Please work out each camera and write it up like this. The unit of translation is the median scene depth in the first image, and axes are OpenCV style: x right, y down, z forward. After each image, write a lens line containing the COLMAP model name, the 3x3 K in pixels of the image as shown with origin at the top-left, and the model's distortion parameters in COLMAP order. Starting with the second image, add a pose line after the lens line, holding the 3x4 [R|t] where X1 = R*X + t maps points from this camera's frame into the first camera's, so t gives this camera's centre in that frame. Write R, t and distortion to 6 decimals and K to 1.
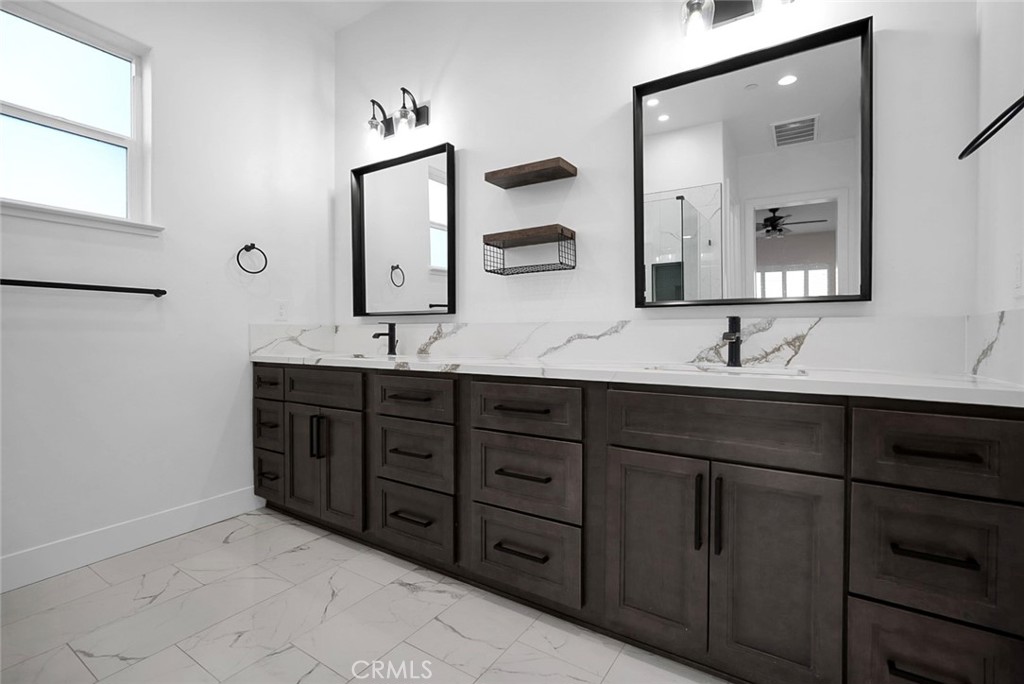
lens RADIAL K [[455.3, 0, 512.0], [0, 455.3, 342.0], [0, 0, 1]] dist [-0.008179, 0.000280]
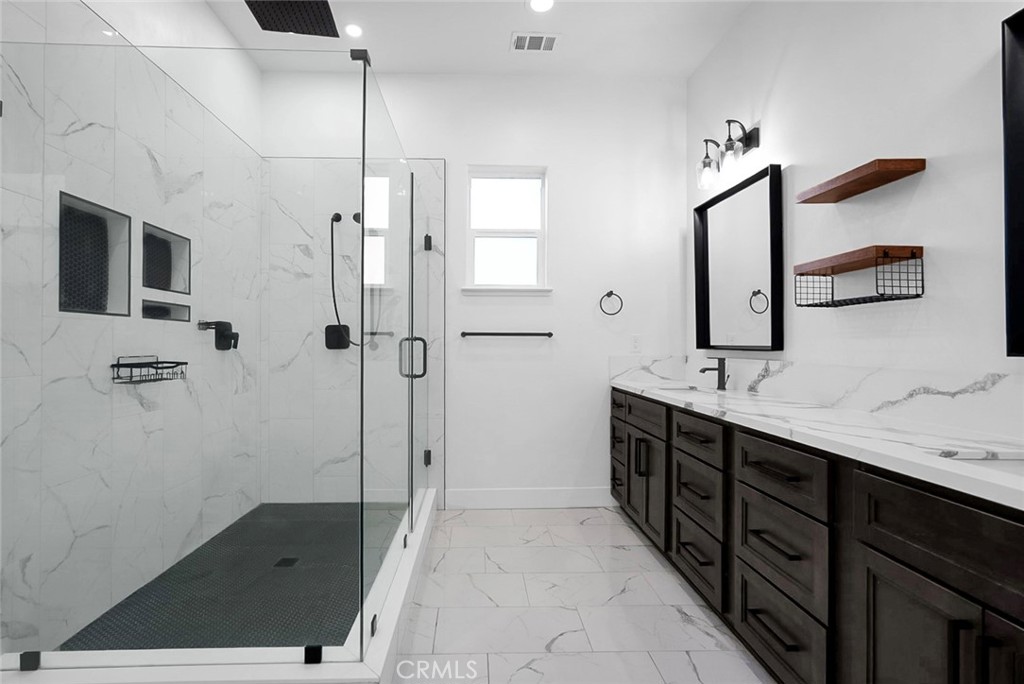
lens RADIAL K [[476.1, 0, 479.6], [0, 476.1, 342.2], [0, 0, 1]] dist [-0.017752, 0.006603]
pose [[0.546428, -0.001400, -0.837505, 0.347231], [-0.011159, 0.999898, -0.008951, -0.066728], [0.837432, 0.014237, 0.546356, -0.008465]]
